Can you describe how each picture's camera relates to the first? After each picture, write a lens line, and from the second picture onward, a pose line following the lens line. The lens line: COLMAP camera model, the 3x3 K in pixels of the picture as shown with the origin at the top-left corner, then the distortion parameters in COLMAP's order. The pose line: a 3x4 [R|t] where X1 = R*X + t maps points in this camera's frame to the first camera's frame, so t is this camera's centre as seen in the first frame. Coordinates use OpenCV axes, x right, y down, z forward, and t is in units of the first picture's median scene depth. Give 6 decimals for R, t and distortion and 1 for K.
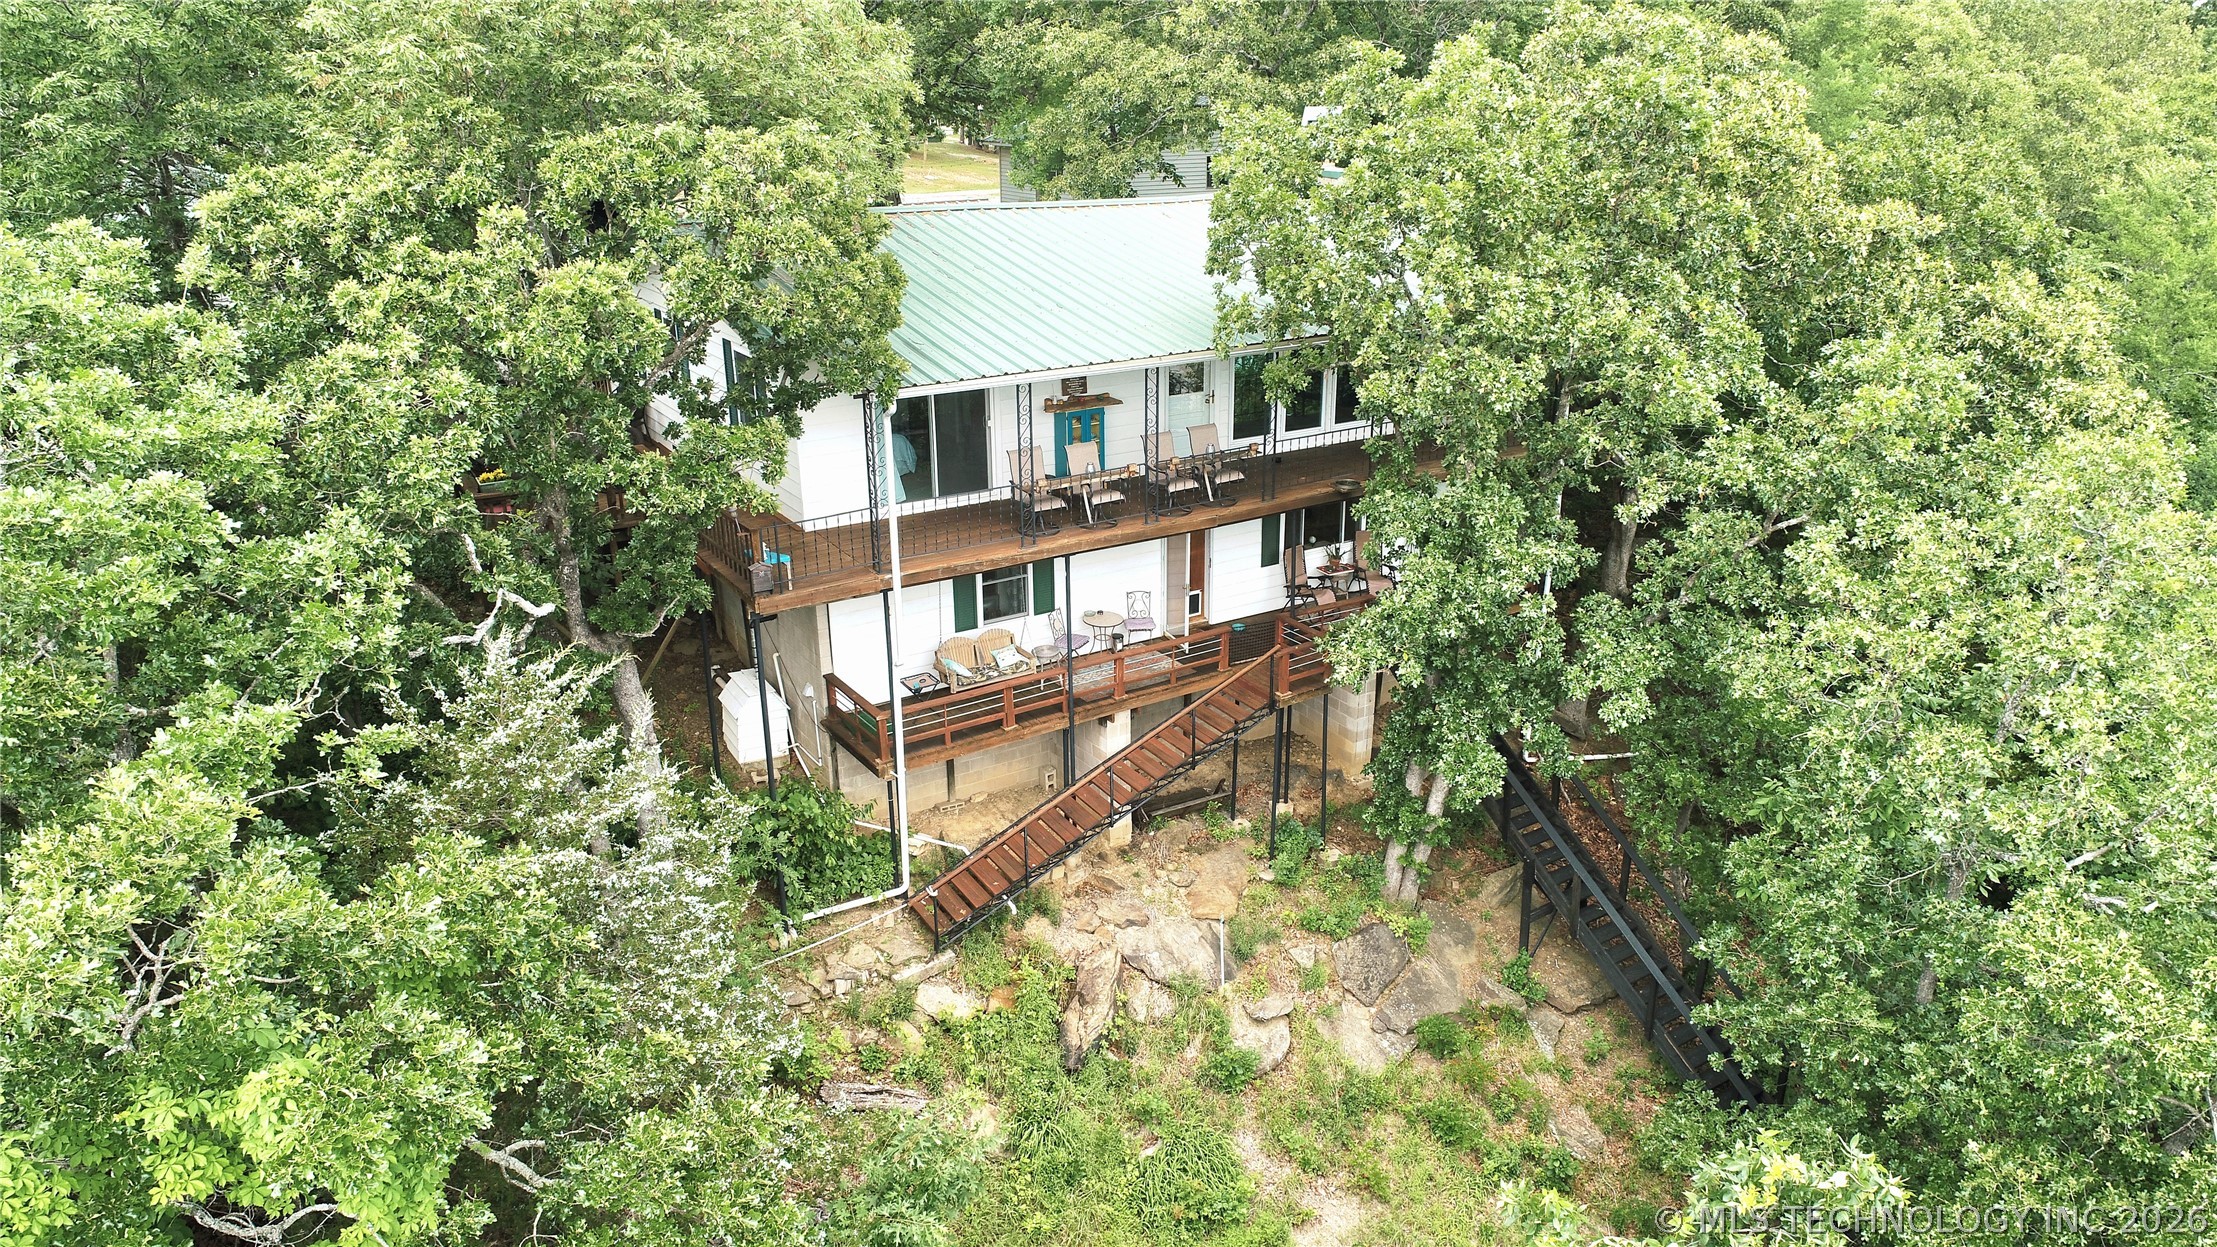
lens RADIAL K [[1471.3, 0, 1112.5], [0, 1471.3, 627.7], [0, 0, 1]] dist [-0.002321, -0.007433]
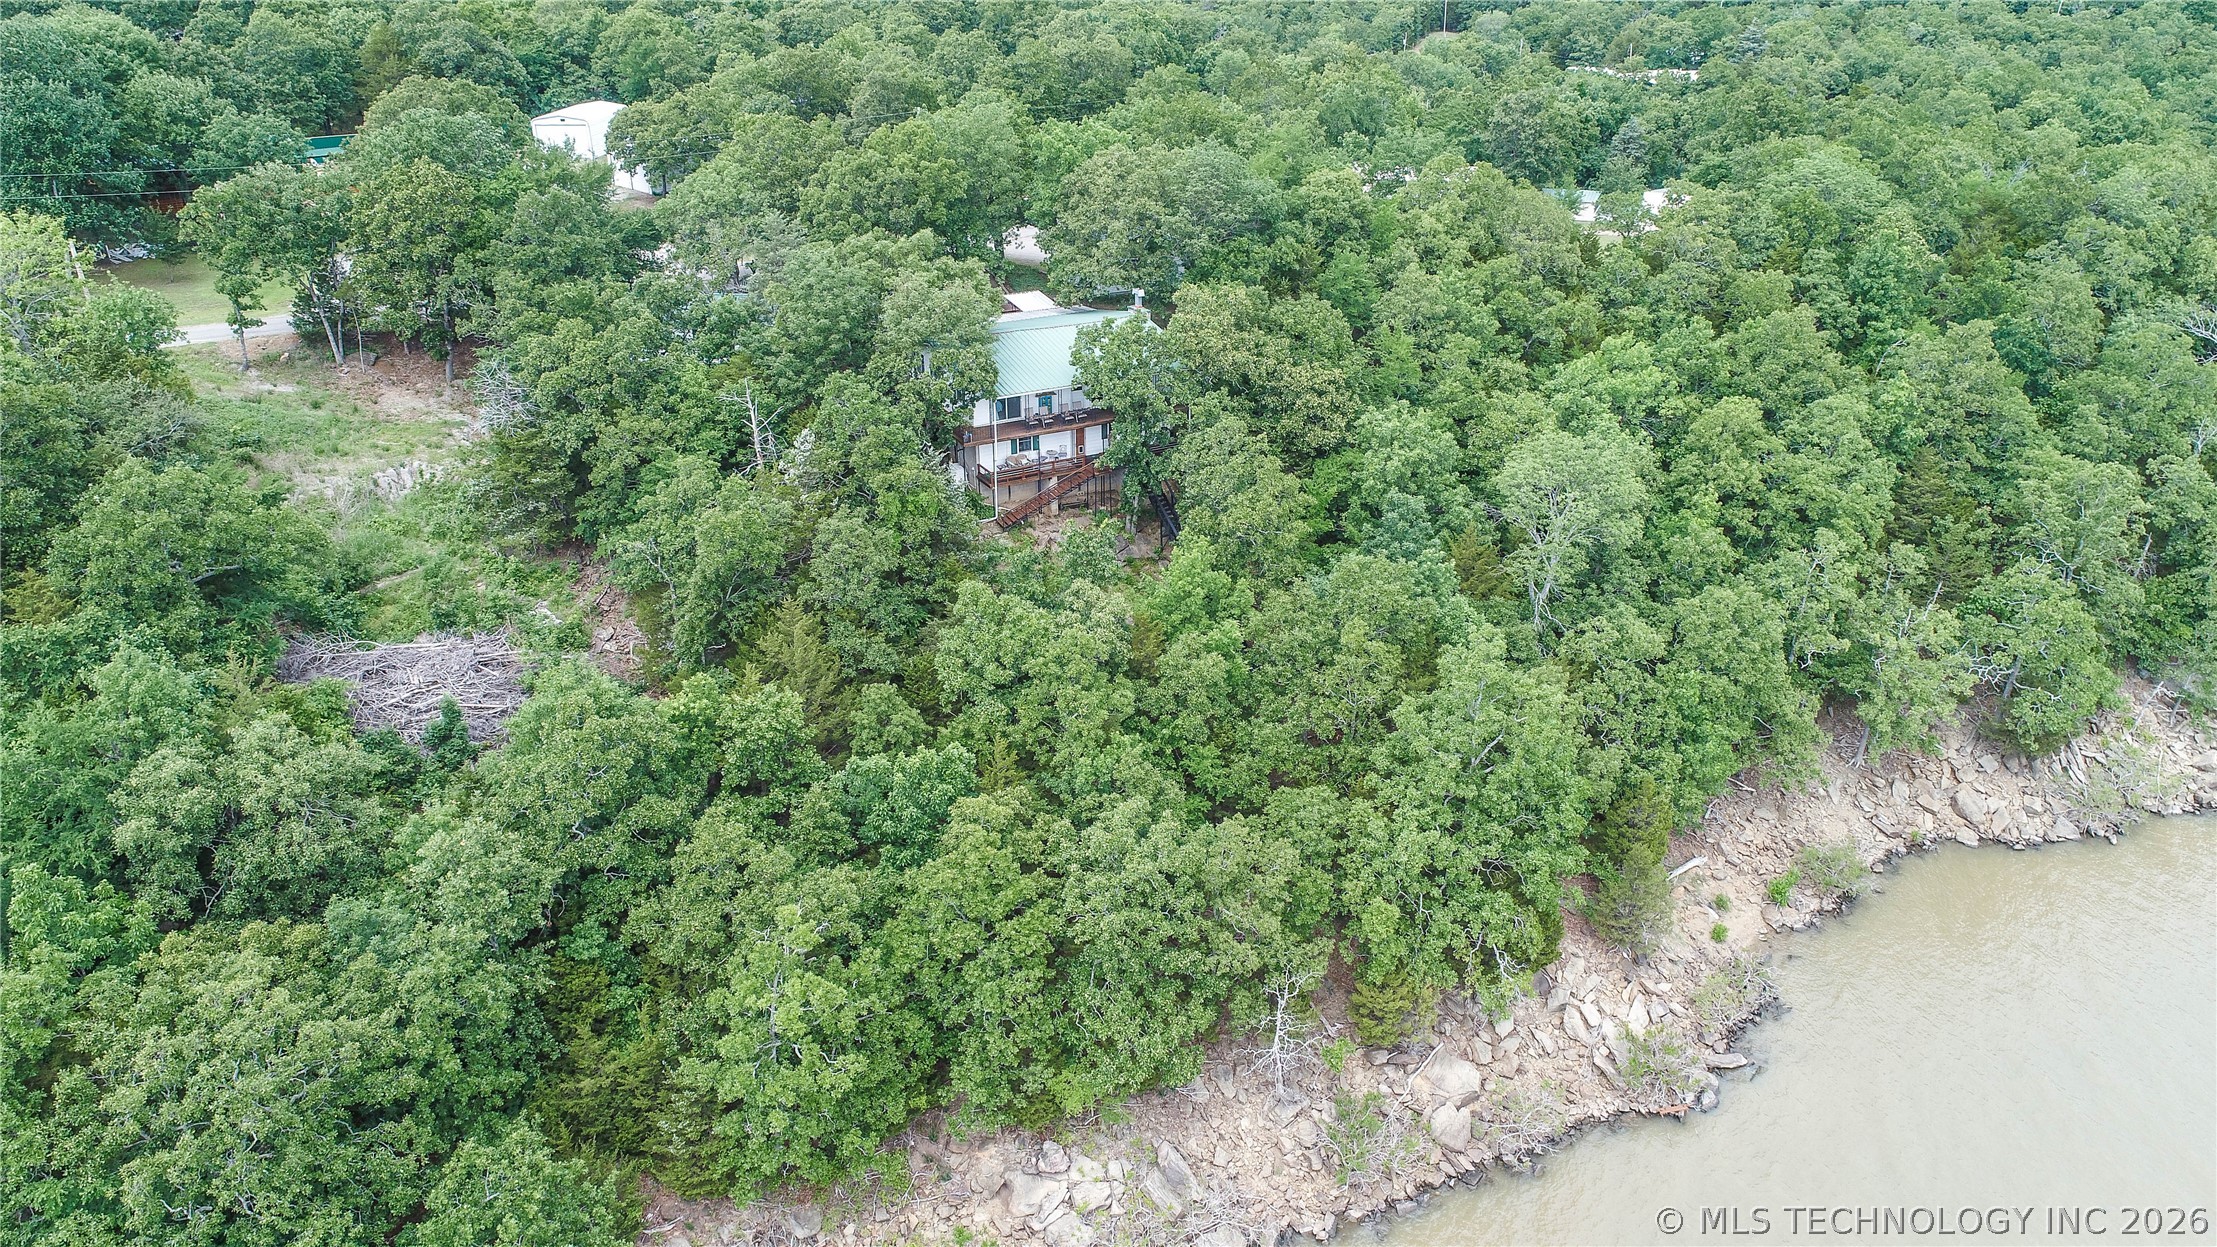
lens RADIAL K [[1471.3, 0, 1112.5], [0, 1471.3, 627.7], [0, 0, 1]] dist [-0.002321, -0.007433]
pose [[0.996500, 0.037408, -0.074762, 0.487189], [-0.030354, 0.995169, 0.093362, 0.091632], [0.077893, -0.090766, 0.992821, -2.996461]]
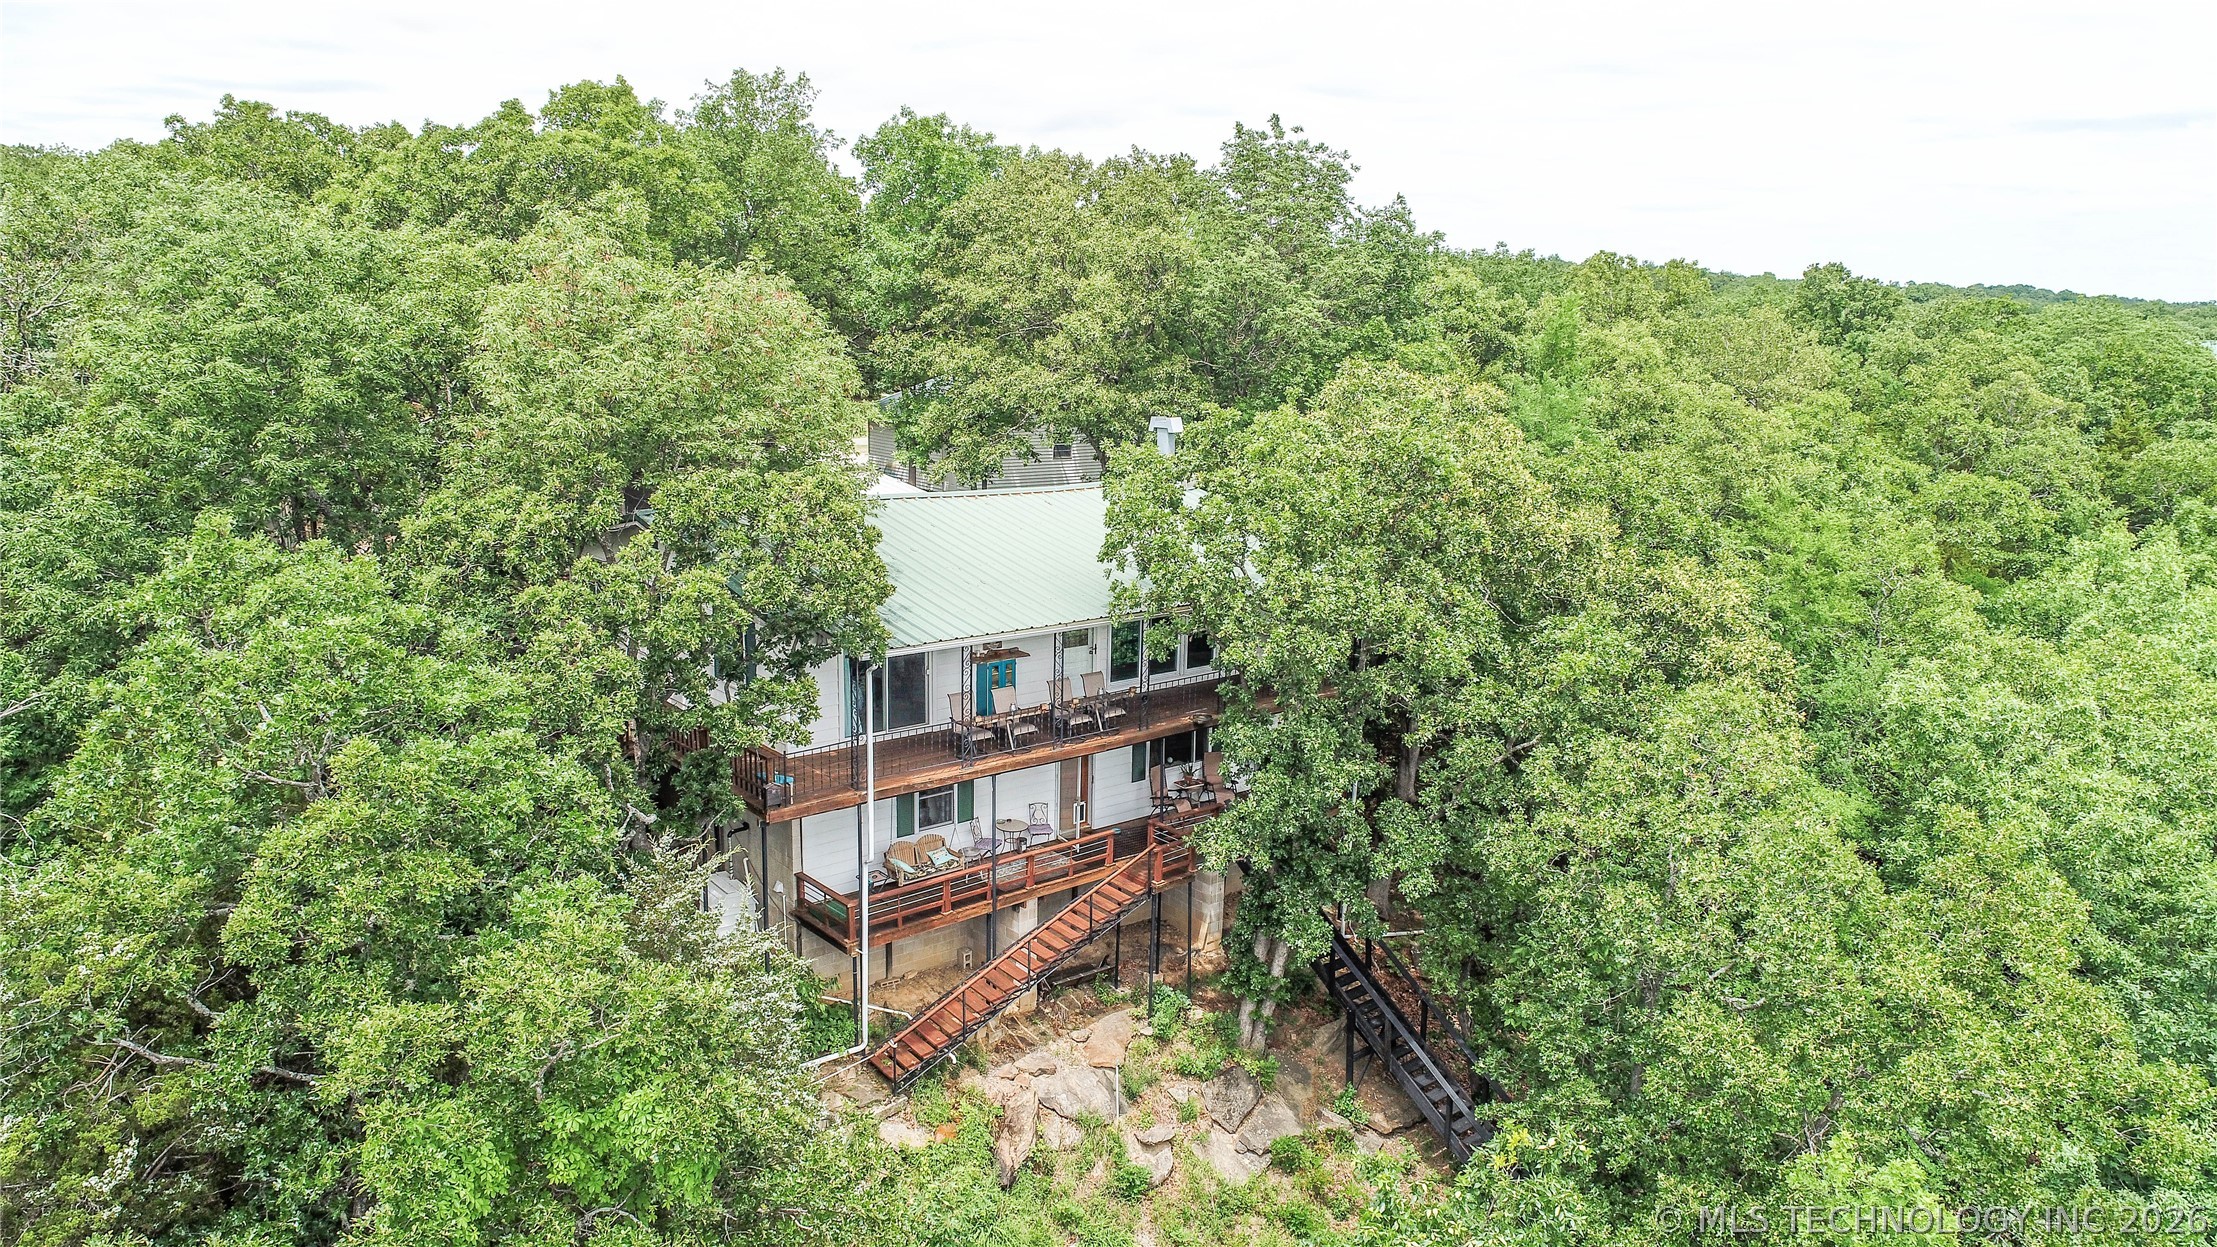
lens RADIAL K [[1471.3, 0, 1112.5], [0, 1471.3, 627.7], [0, 0, 1]] dist [-0.002321, -0.007433]
pose [[0.991250, 0.001749, 0.131987, -0.097966], [0.017822, 0.988983, -0.146952, 0.014492], [-0.130790, 0.148018, 0.980298, -0.294492]]
